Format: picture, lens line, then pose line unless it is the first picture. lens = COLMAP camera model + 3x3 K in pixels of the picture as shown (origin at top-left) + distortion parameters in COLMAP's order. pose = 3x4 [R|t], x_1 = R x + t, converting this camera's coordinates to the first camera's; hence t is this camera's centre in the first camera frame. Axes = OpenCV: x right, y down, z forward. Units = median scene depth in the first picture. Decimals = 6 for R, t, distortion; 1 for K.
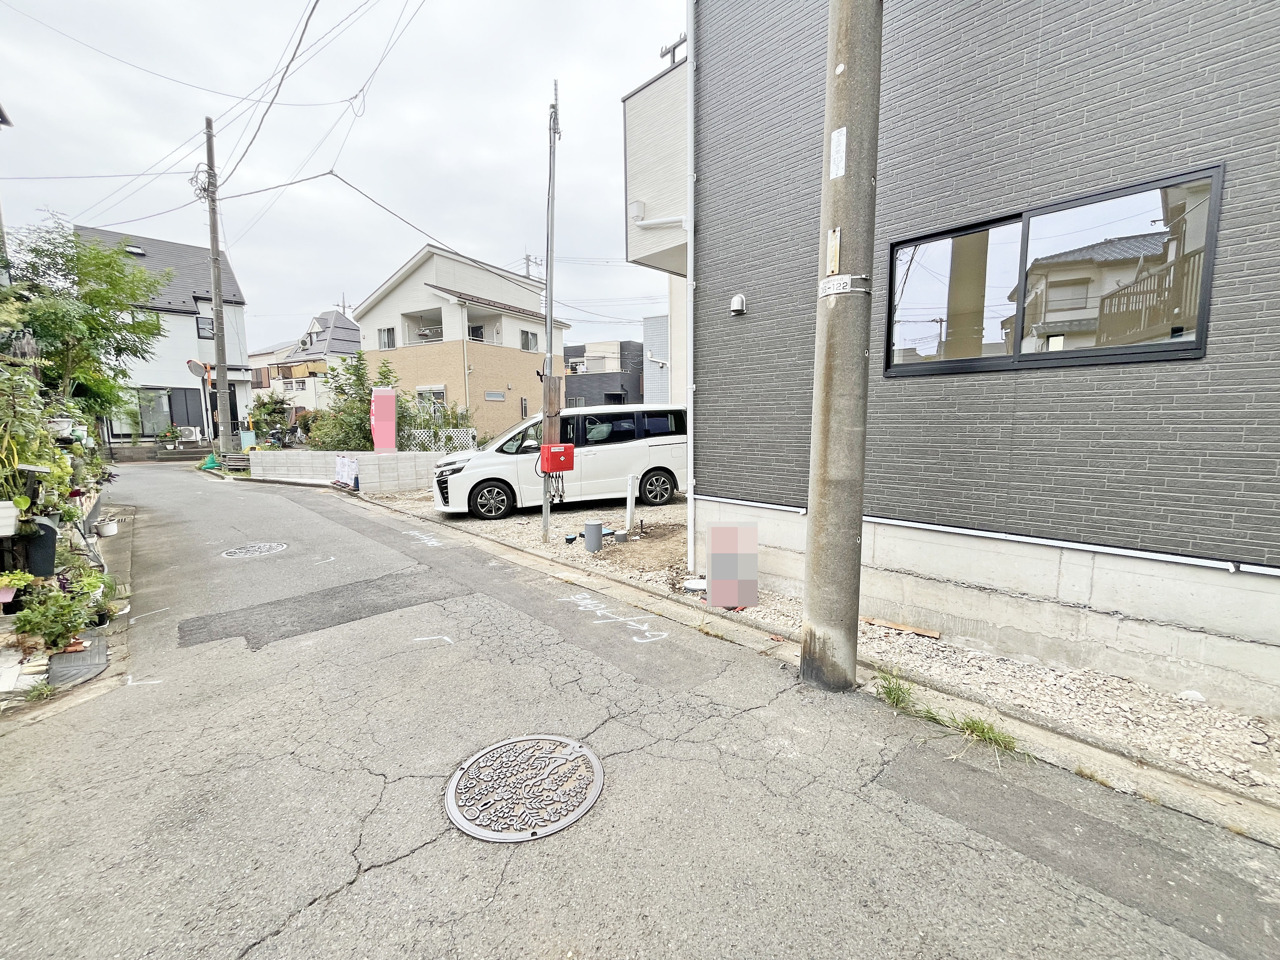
lens RADIAL K [[517.8, 0, 640.0], [0, 517.8, 478.5], [0, 0, 1]] dist [-0.002798, -0.000242]
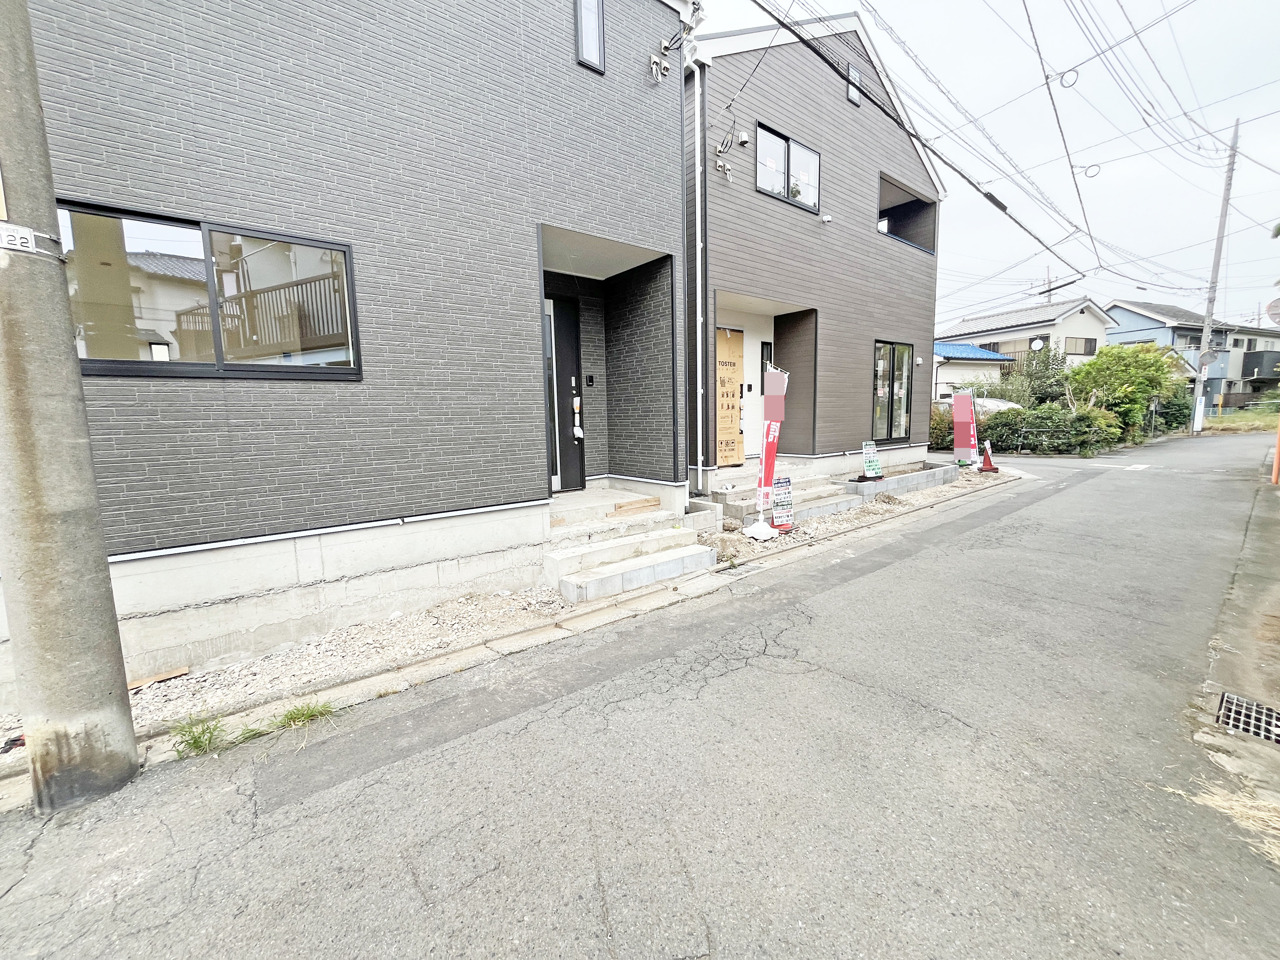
lens RADIAL K [[517.8, 0, 642.5], [0, 517.8, 477.4], [0, 0, 1]] dist [-0.002798, -0.000242]
pose [[0.092343, -0.108195, 0.989832, -0.214337], [0.135817, 0.986157, 0.095122, -0.002328], [-0.986421, 0.125652, 0.105759, 0.098285]]
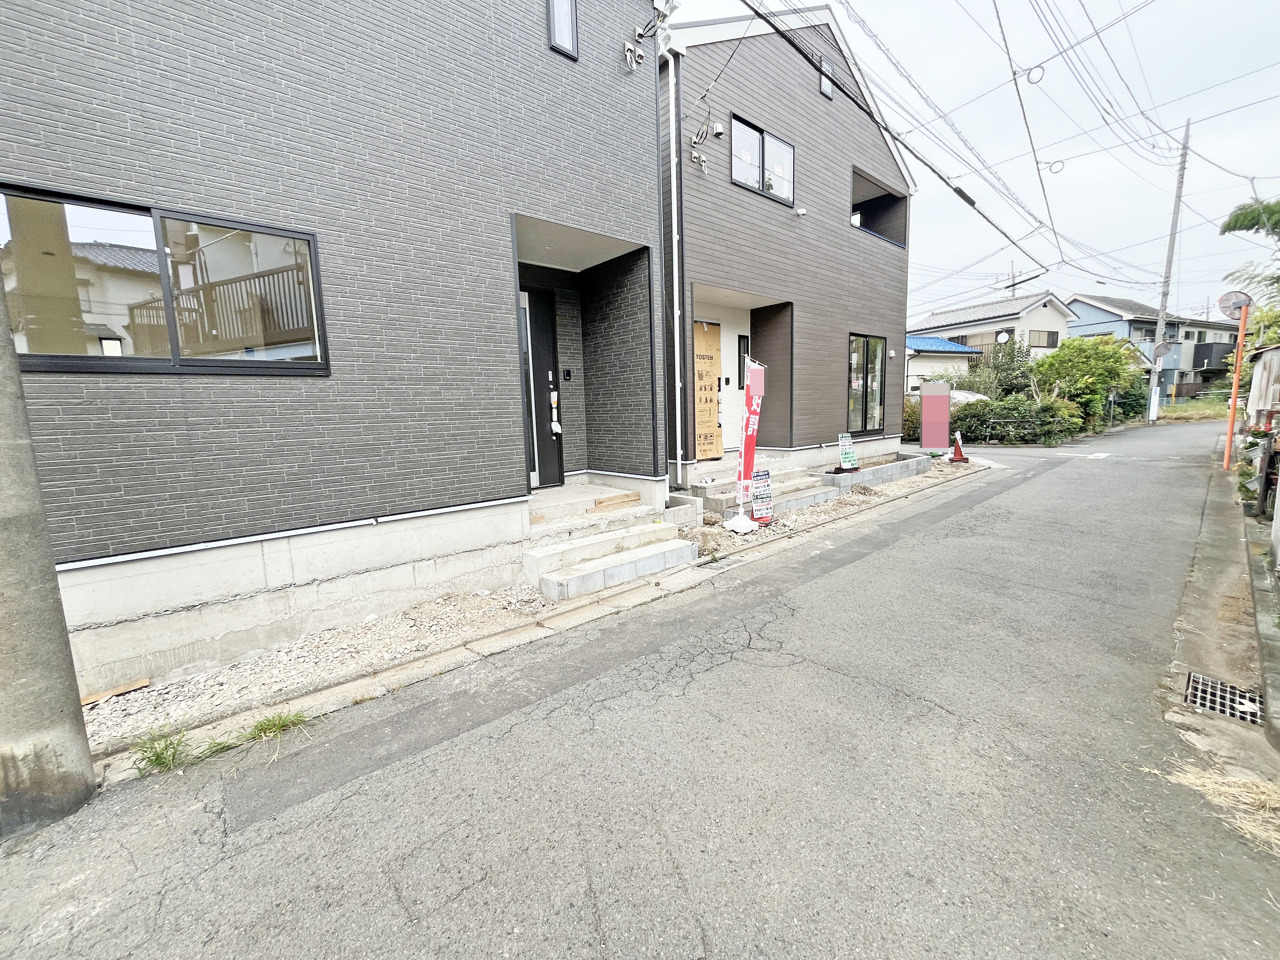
lens RADIAL K [[517.8, 0, 642.3], [0, 517.8, 477.4], [0, 0, 1]] dist [-0.002798, -0.000242]
pose [[0.047560, -0.119447, 0.991701, -0.200240], [0.145596, 0.983050, 0.111422, -0.002417], [-0.988200, 0.139088, 0.064145, 0.108286]]
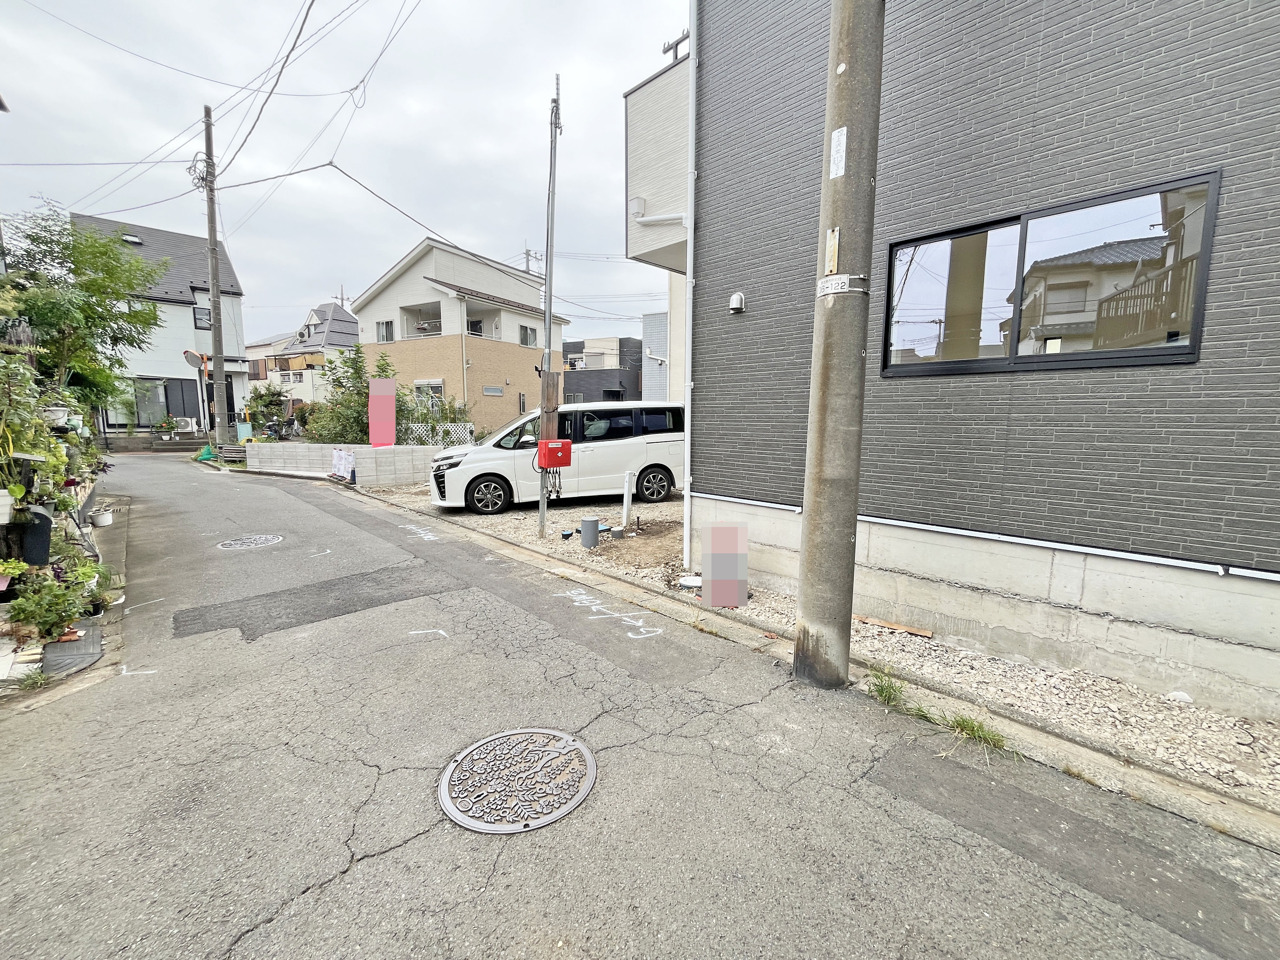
lens RADIAL K [[517.8, 0, 640.1], [0, 517.8, 478.3], [0, 0, 1]] dist [-0.002798, -0.000242]
pose [[0.999905, 0.012768, 0.005113, 0.001592], [-0.012796, 0.999903, 0.005538, 0.000844], [-0.005042, -0.005603, 0.999972, -0.003089]]
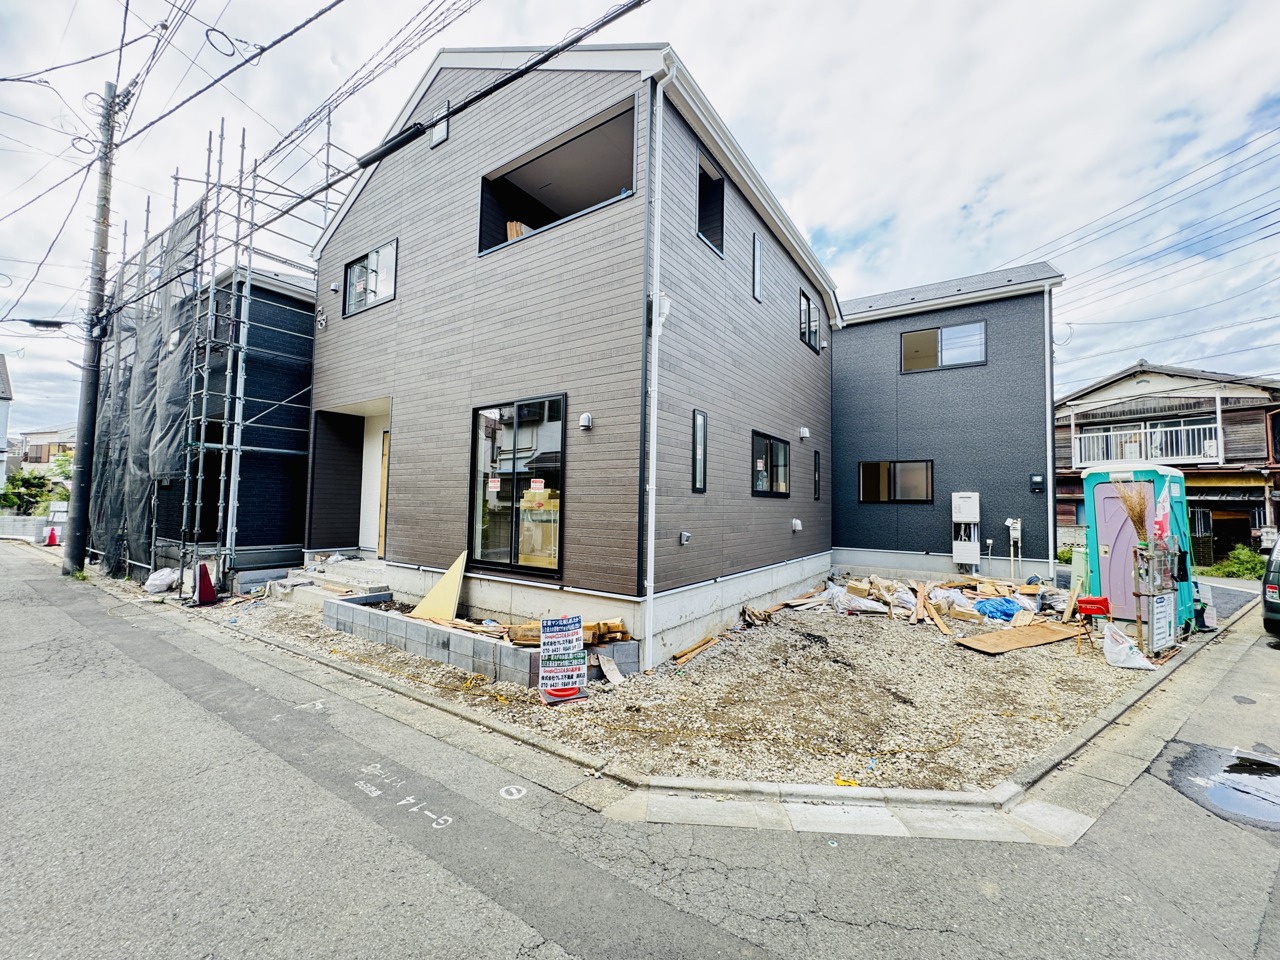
lens RADIAL K [[513.3, 0, 639.2], [0, 513.3, 477.6], [0, 0, 1]] dist [-0.003547, 0.000375]
pose [[0.980528, 0.037072, 0.192846, 3.125256], [-0.005135, 0.986524, -0.163537, 0.257907], [-0.196310, 0.159362, 0.967505, -2.933370]]
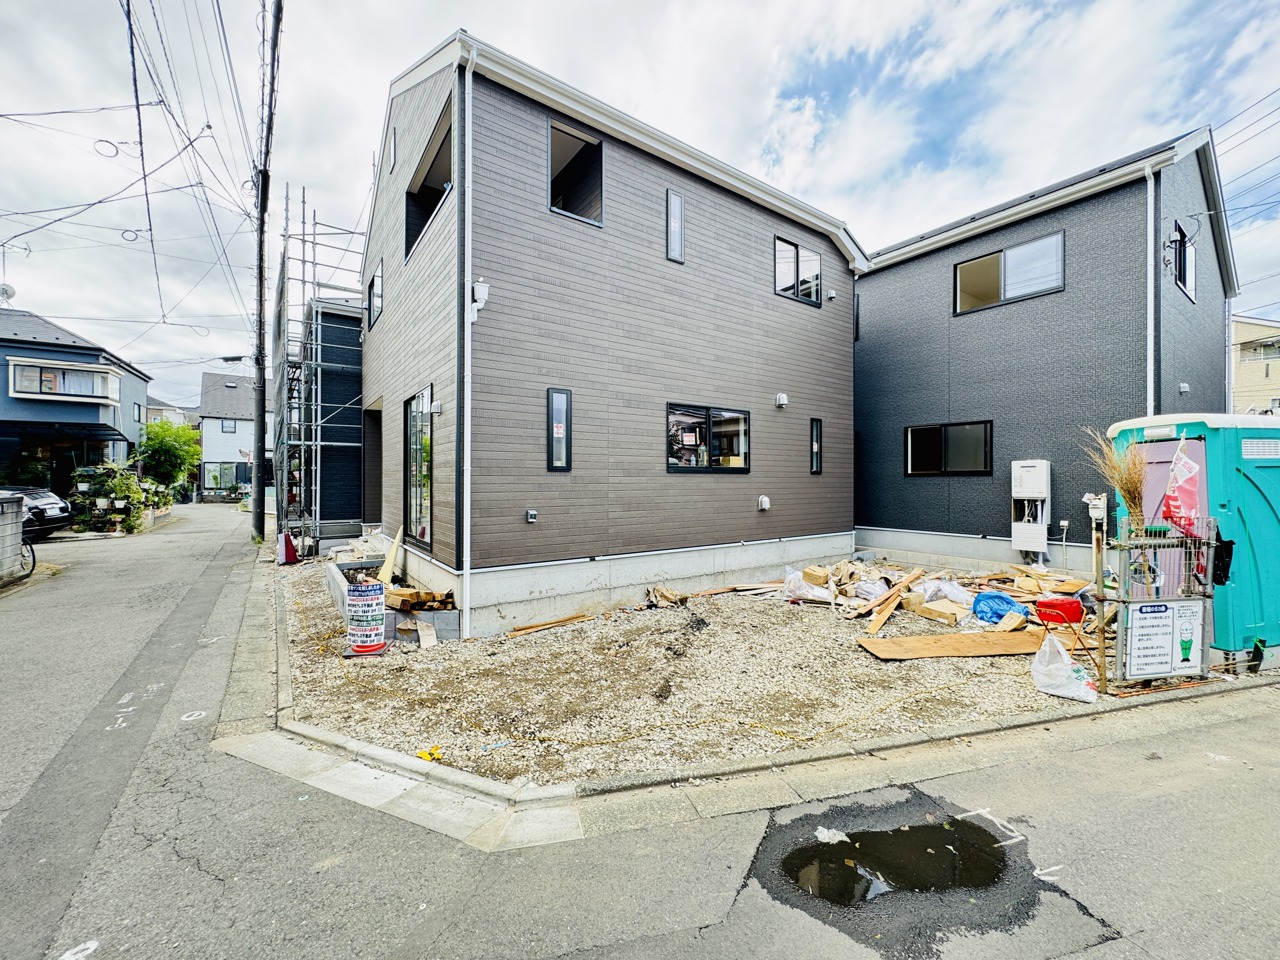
lens RADIAL K [[513.3, 0, 638.2], [0, 513.3, 477.8], [0, 0, 1]] dist [-0.003547, 0.000375]
pose [[0.987818, 0.009152, -0.155344, 4.206340], [-0.027092, 0.993138, -0.113769, 0.236423], [0.153237, 0.116592, 0.981287, -2.952567]]
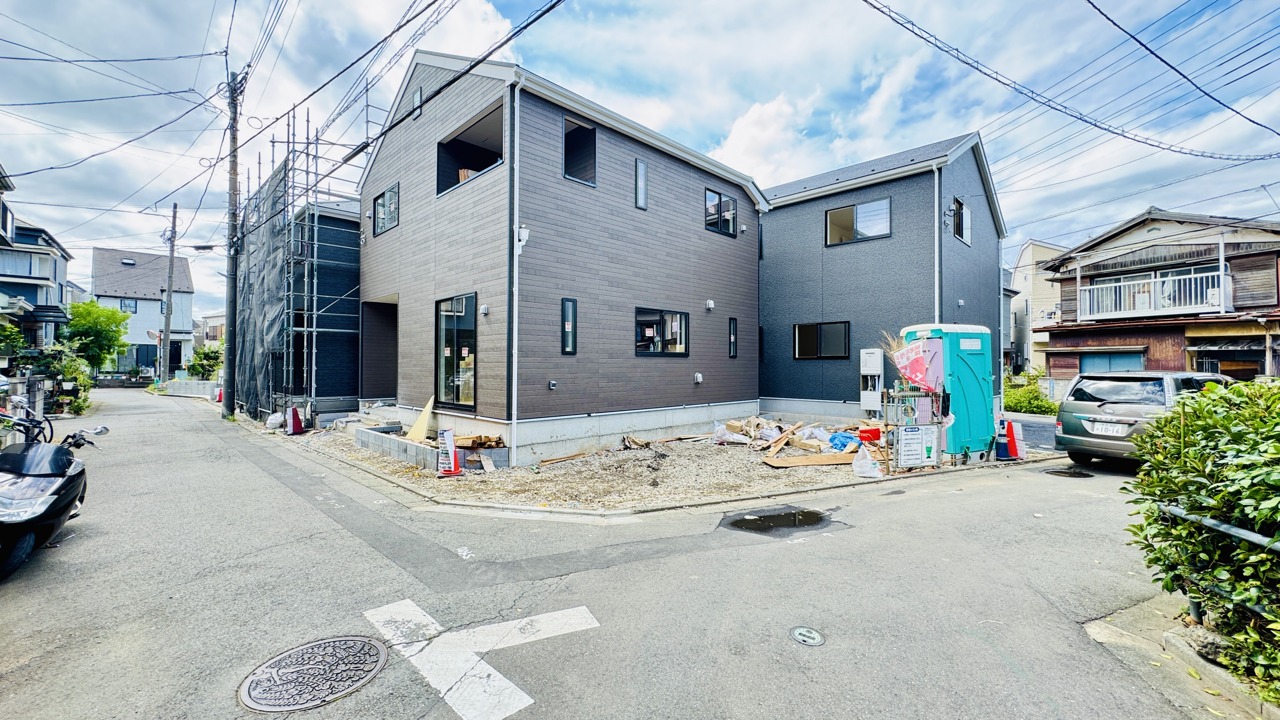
lens RADIAL K [[512.6, 0, 638.2], [0, 512.6, 357.6], [0, 0, 1]] dist [-0.003993, 0.000409]
pose [[0.999836, 0.011379, 0.014078, 3.977186], [-0.009495, 0.991817, -0.127311, 0.361089], [-0.015412, 0.127156, 0.991763, -3.825307]]
